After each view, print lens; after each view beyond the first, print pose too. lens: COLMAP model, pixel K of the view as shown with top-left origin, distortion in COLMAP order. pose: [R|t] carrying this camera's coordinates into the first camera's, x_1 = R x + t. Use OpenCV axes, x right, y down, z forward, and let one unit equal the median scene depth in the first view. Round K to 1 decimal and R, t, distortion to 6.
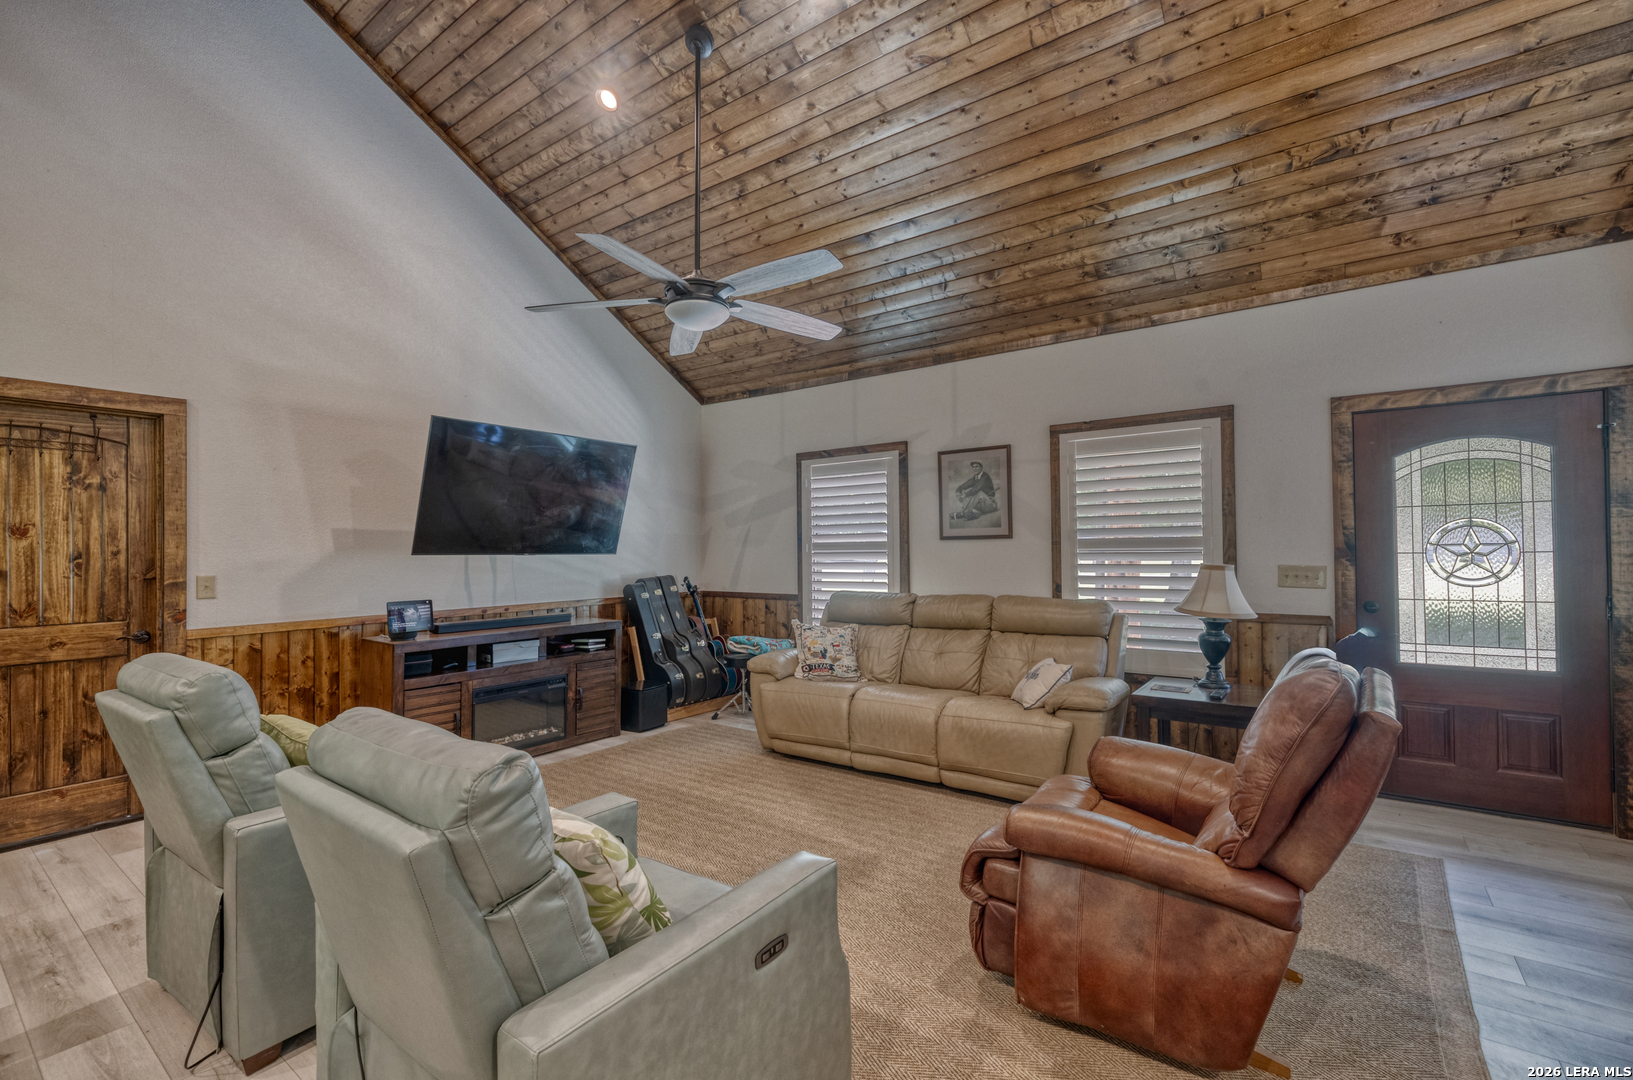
lens RADIAL K [[710.6, 0, 810.9], [0, 710.6, 542.2], [0, 0, 1]] dist [-0.001237, 0.000158]
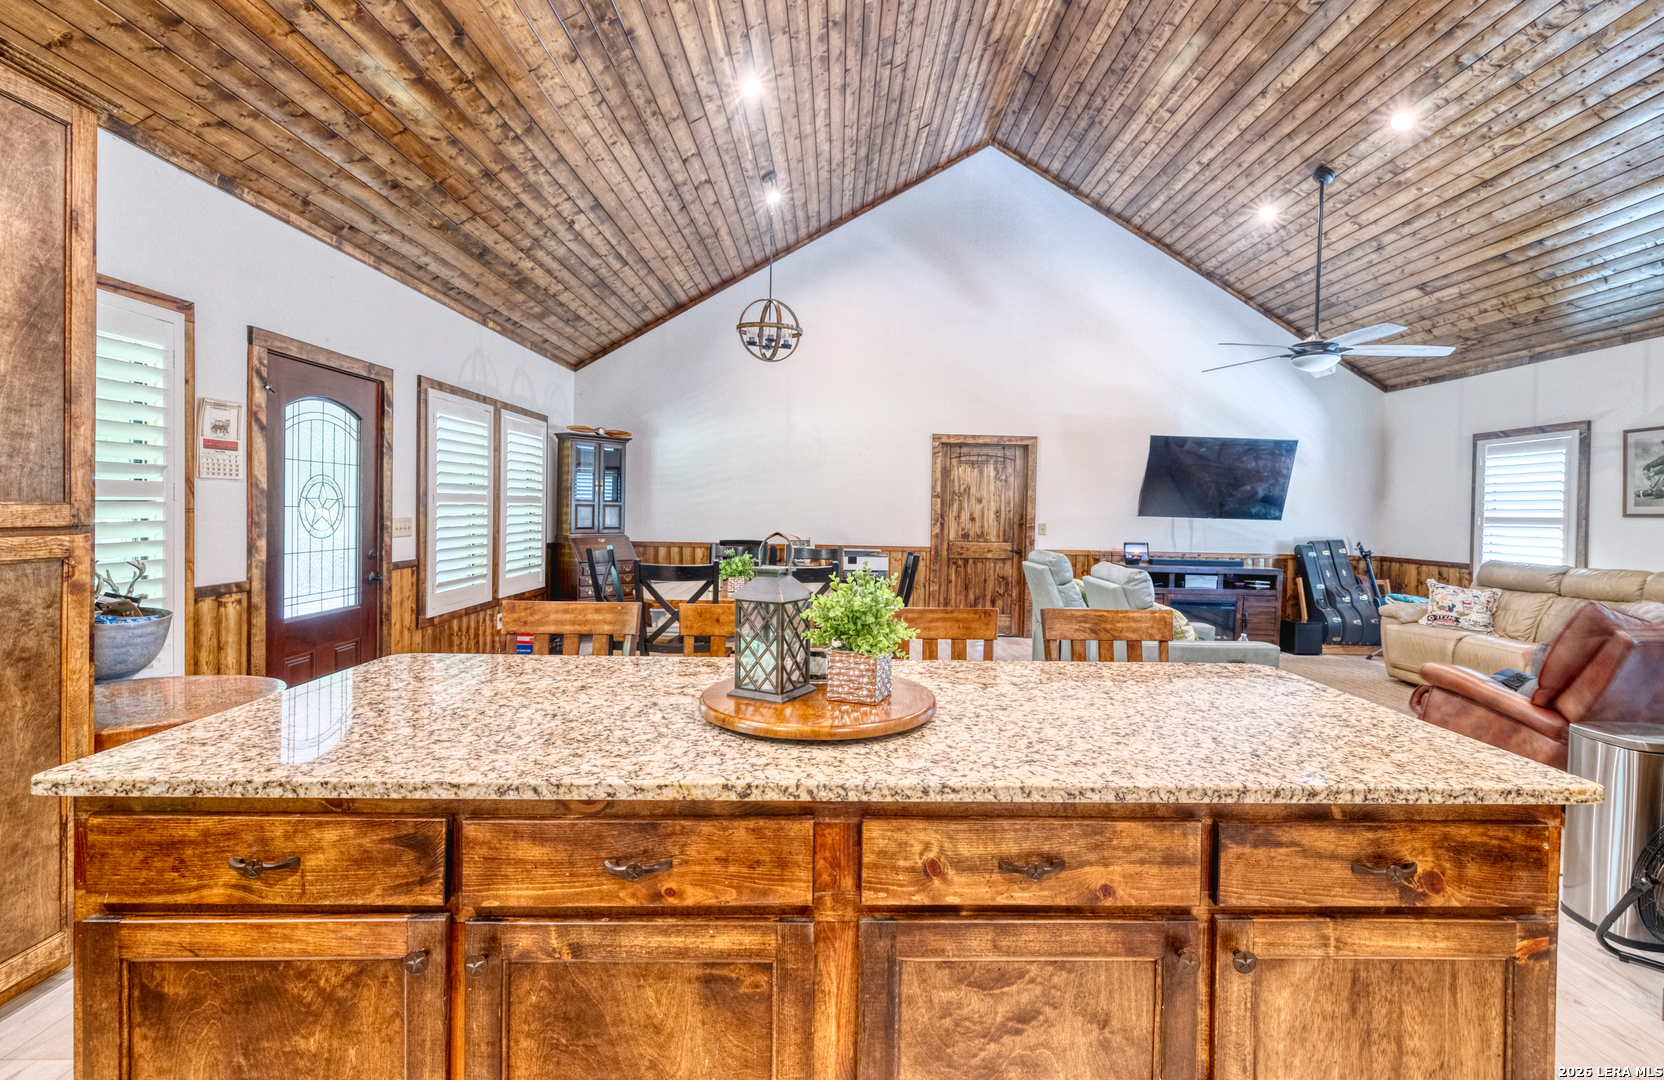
lens RADIAL K [[742.0, 0, 853.4], [0, 742.0, 516.0], [0, 0, 1]] dist [0.000578, -0.000221]
pose [[0.613599, 0.029245, -0.789076, 0.456114], [-0.020513, 0.999567, 0.021095, -0.006549], [0.789351, 0.003243, 0.613933, -0.682750]]
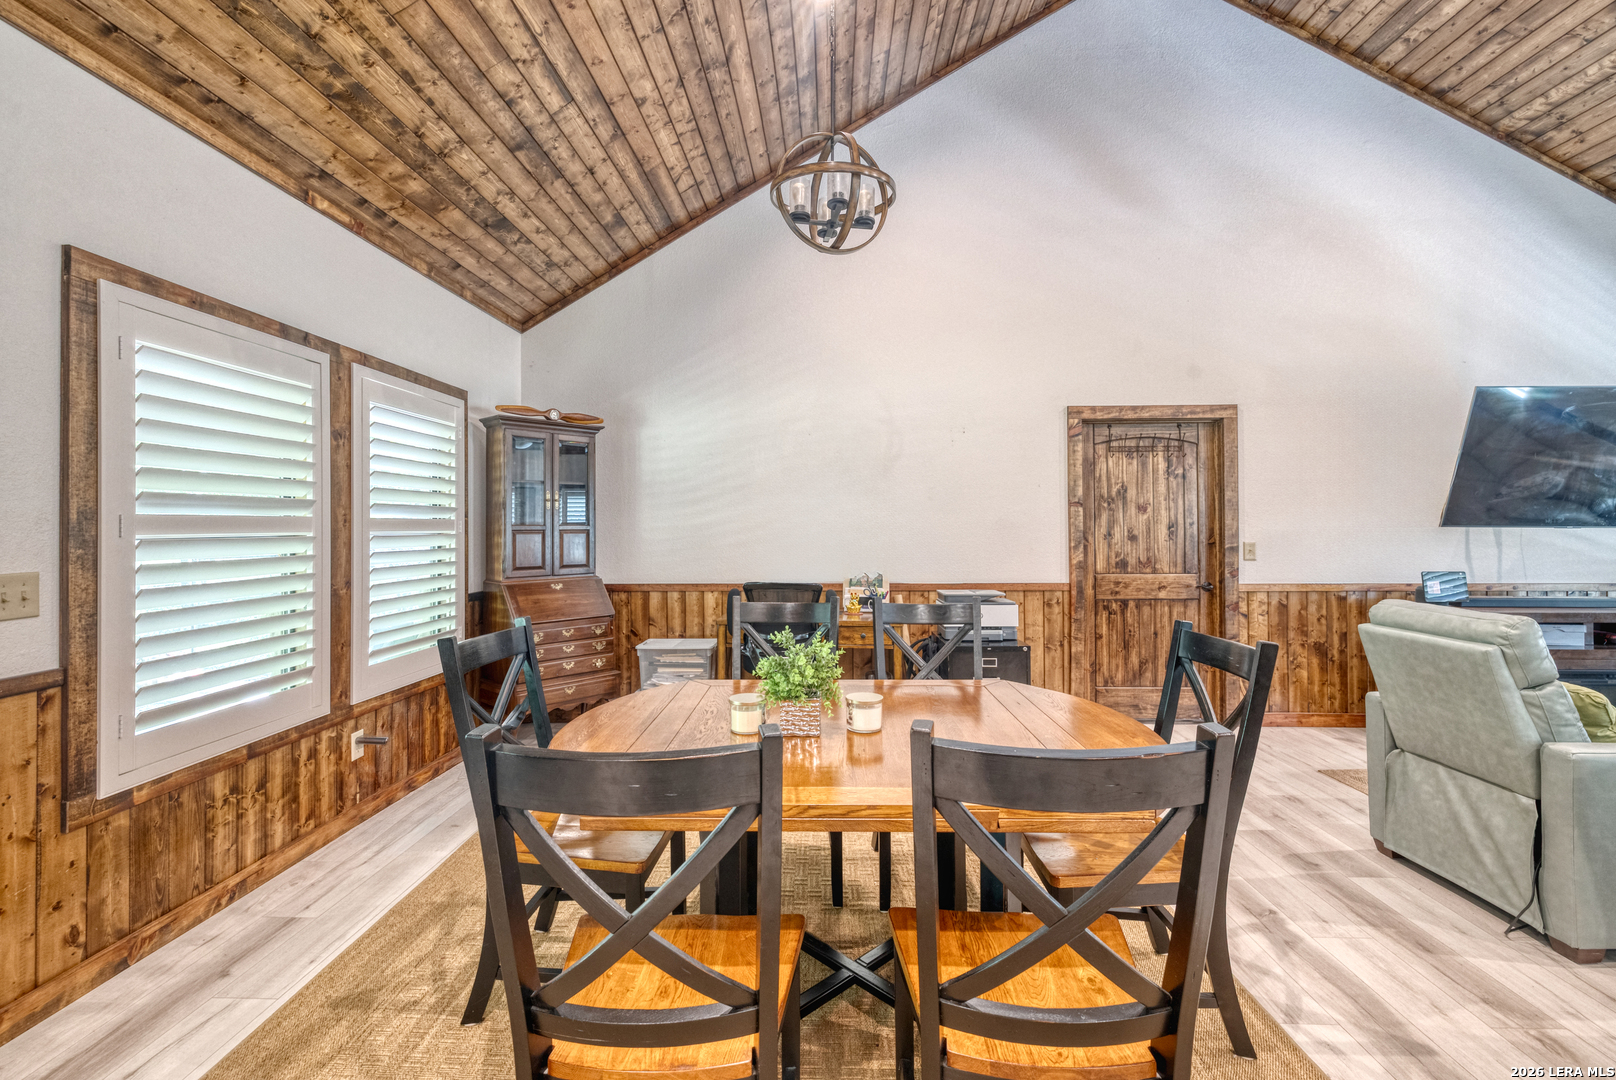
lens RADIAL K [[699.0, 0, 811.3], [0, 699.0, 516.8], [0, 0, 1]] dist [-0.001738, -0.000232]
pose [[0.563853, -0.005308, -0.825858, -0.256917], [0.005189, 0.999982, -0.002885, 0.001779], [0.825859, -0.002659, 0.563870, -0.329863]]
